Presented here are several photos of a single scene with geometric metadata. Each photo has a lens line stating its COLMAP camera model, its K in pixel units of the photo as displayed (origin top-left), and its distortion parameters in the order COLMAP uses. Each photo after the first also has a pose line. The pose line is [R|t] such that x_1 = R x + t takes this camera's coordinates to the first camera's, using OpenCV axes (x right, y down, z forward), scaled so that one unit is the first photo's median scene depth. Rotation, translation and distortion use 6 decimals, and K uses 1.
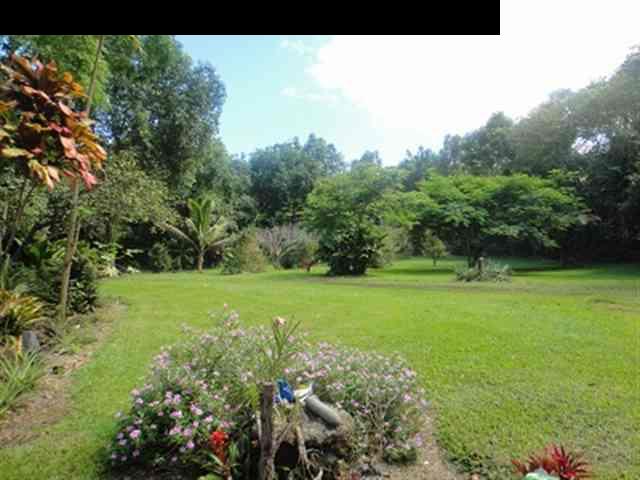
lens RADIAL K [[522.6, 0, 320.0], [0, 522.6, 240.0], [0, 0, 1]] dist [-0.064476, 0.002956]
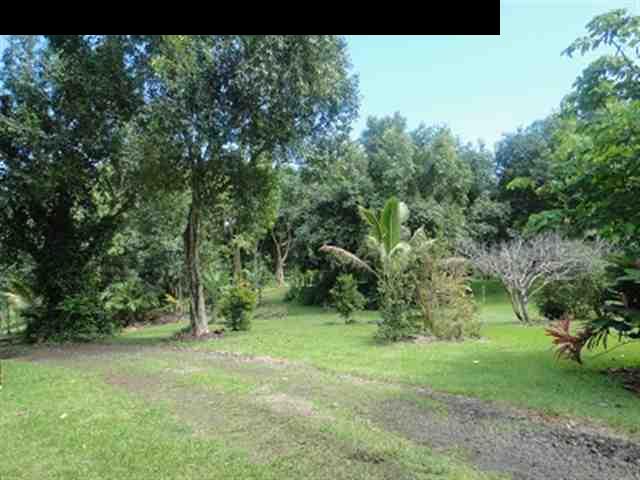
lens RADIAL K [[445.4, 0, 320.0], [0, 445.4, 240.0], [0, 0, 1]] dist [-0.007162, -0.001294]
pose [[0.819940, -0.071740, -0.567936, 0.006195], [0.041275, 0.996943, -0.066342, -0.002249], [0.570960, 0.030955, 0.820394, 0.419780]]
